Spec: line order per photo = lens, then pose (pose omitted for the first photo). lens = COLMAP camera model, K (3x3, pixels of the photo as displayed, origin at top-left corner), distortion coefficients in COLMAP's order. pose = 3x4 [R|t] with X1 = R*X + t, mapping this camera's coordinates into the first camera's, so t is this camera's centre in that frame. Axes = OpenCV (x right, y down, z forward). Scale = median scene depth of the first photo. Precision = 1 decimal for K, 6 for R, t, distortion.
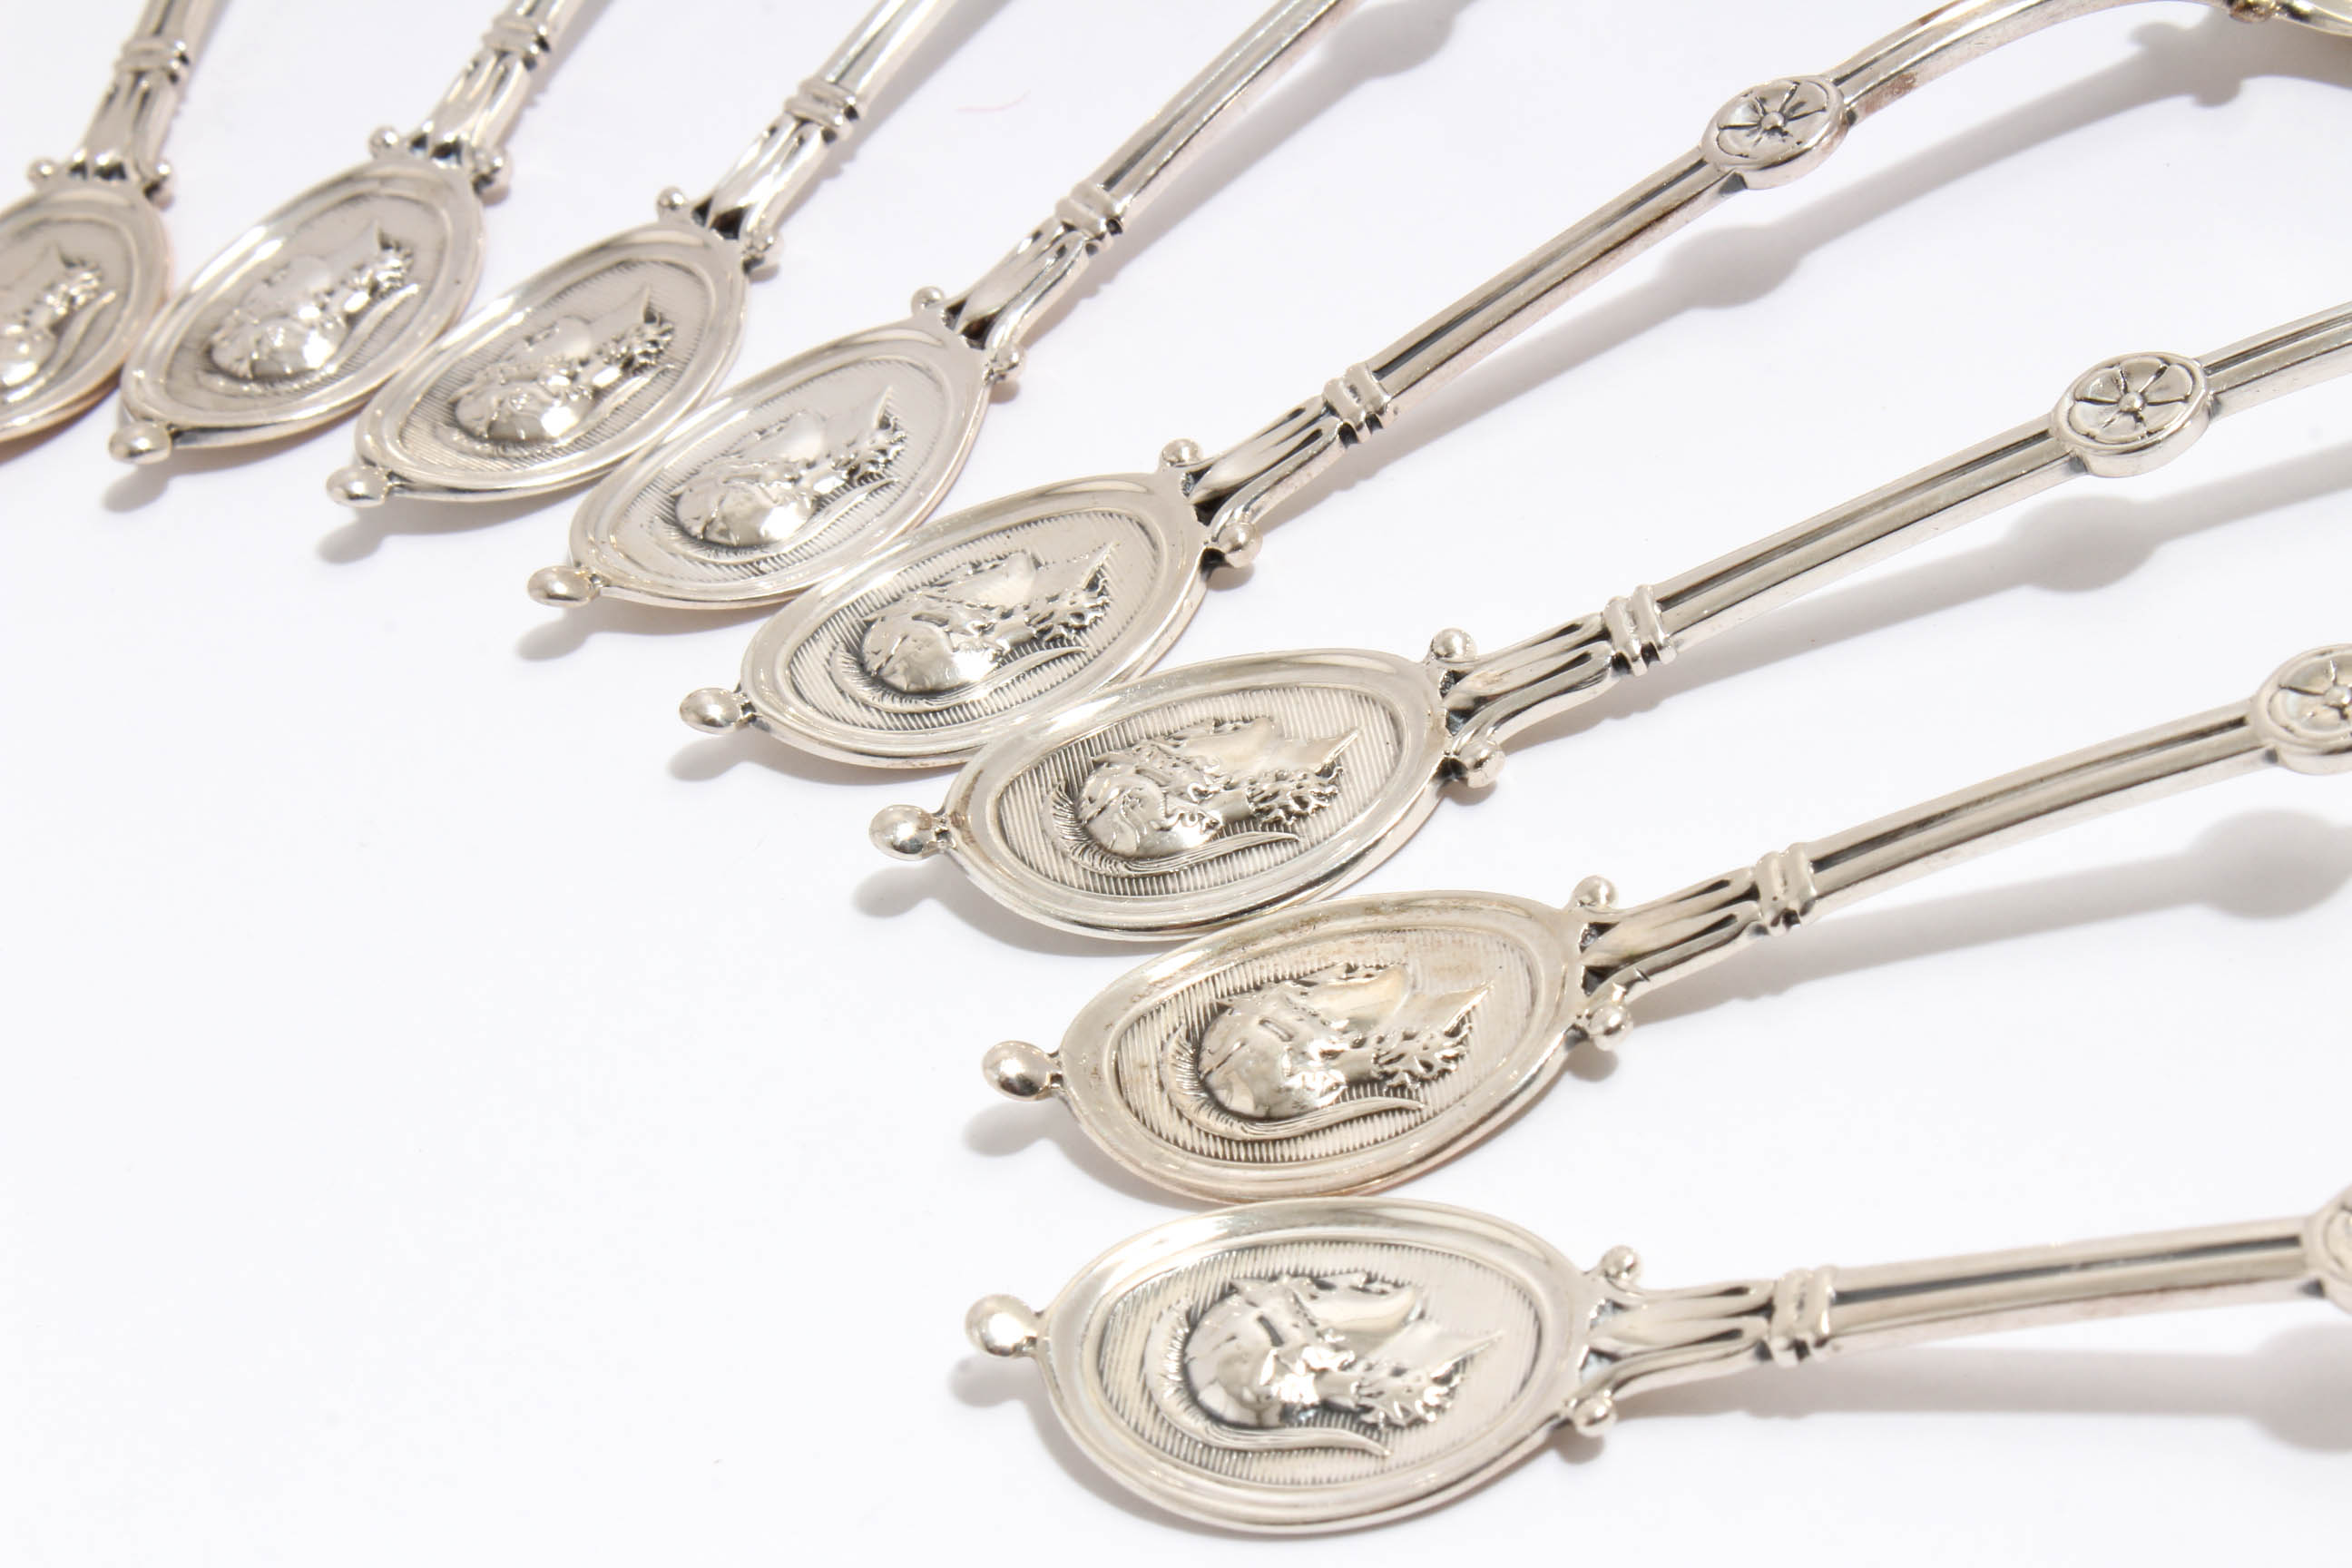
lens RADIAL K [[5947.1, 0, 1176.0], [0, 5947.1, 784.0], [0, 0, 1]] dist [0.053878, 0.576749]
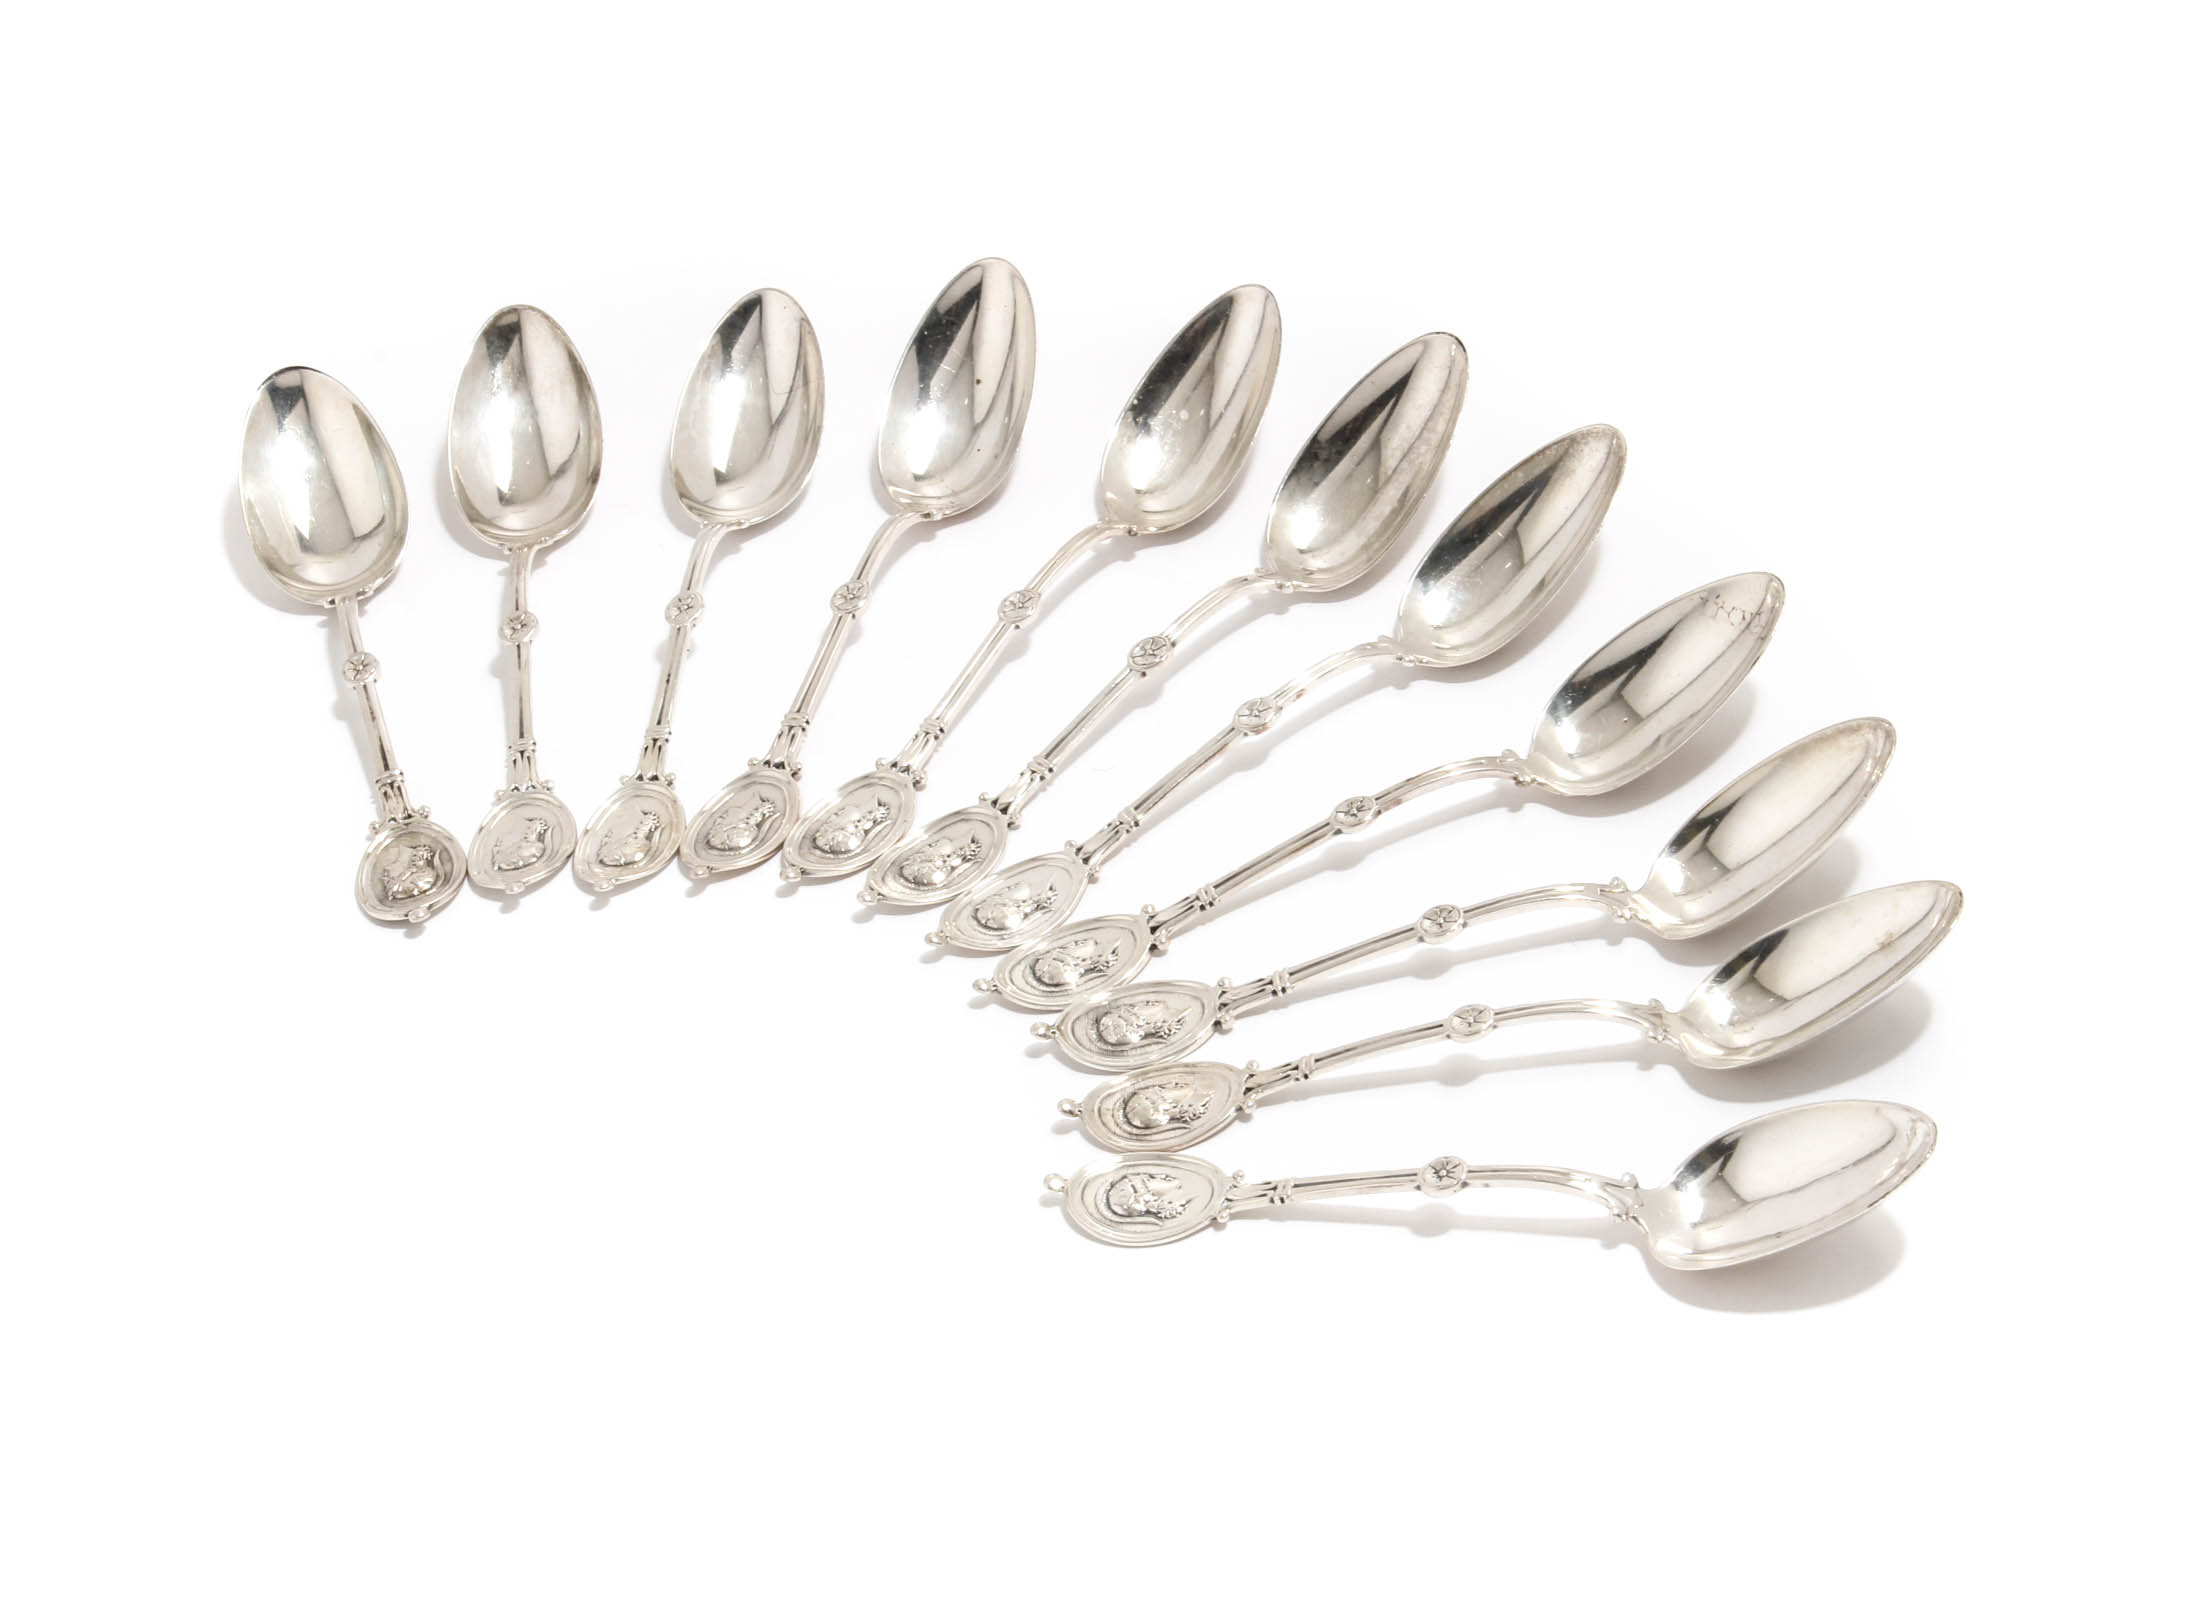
lens RADIAL K [[8119.7, 0, 1097.0], [0, 8119.7, 804.0], [0, 0, 1]] dist [-0.100925, -0.199512]
pose [[0.994762, 0.066538, -0.077598, 0.289198], [-0.068083, 0.997527, -0.017433, -0.036316], [0.076246, 0.022625, 0.996832, -3.061266]]
